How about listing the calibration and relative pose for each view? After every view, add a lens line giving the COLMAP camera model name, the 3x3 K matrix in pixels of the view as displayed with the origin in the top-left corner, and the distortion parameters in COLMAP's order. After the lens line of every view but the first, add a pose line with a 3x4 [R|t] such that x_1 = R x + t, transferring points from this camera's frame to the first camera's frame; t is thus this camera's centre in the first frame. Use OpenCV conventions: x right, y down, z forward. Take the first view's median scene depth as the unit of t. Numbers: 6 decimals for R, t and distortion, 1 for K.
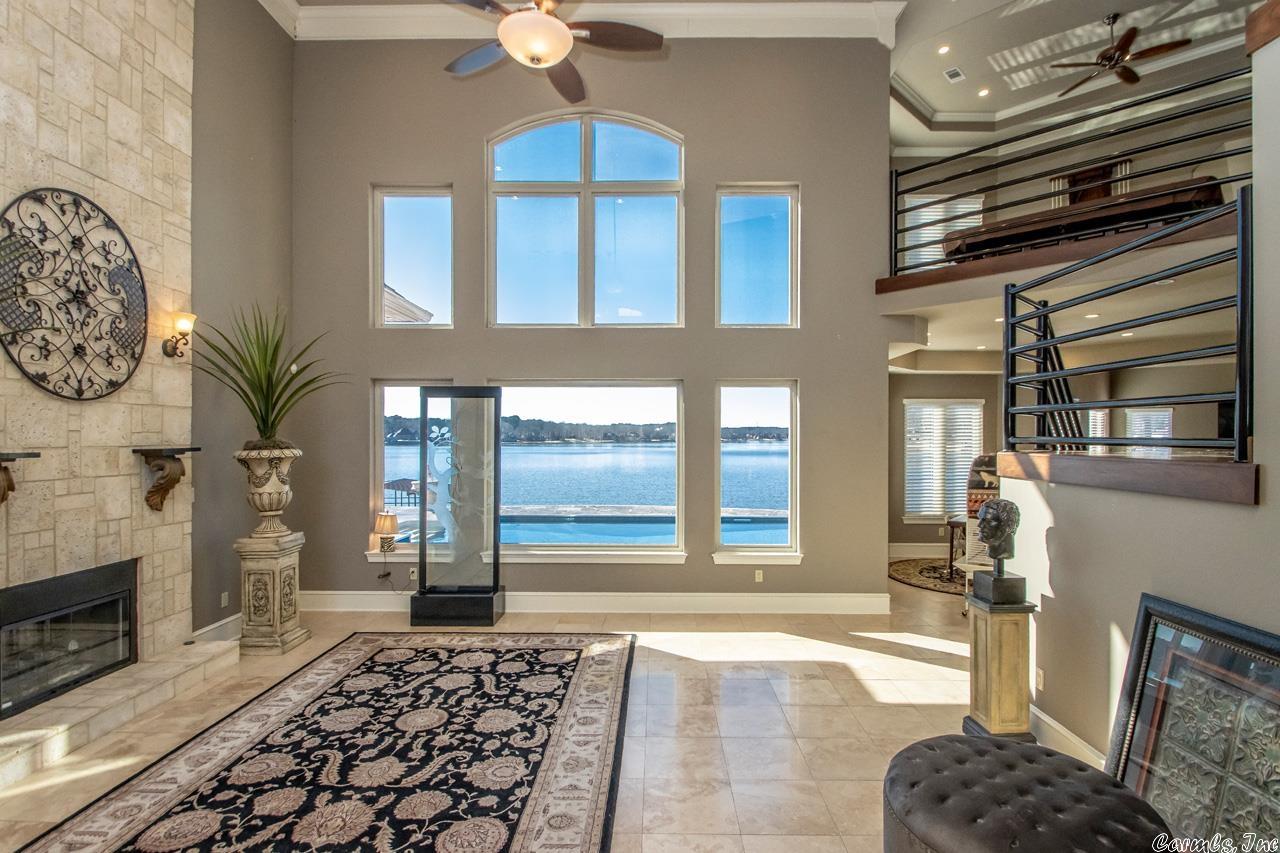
lens RADIAL K [[633.7, 0, 640.0], [0, 633.7, 426.5], [0, 0, 1]] dist [0.023168, -0.020555]
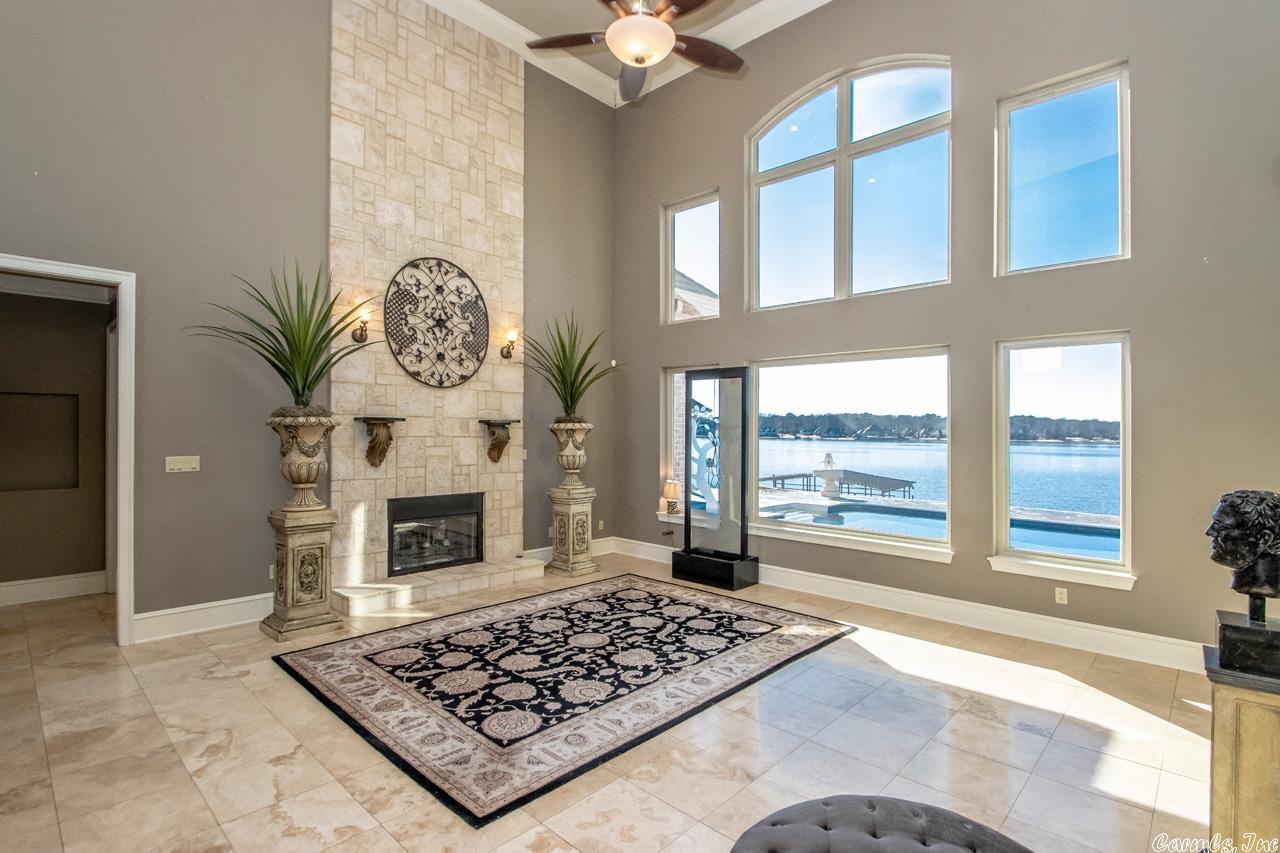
lens RADIAL K [[600.9, 0, 635.3], [0, 600.9, 420.6], [0, 0, 1]] dist [0.002928, 0.000089]
pose [[0.737752, -0.005979, -0.675045, 0.451582], [0.002061, 0.999976, -0.006605, 0.047599], [0.675069, 0.003481, 0.737747, 0.199891]]
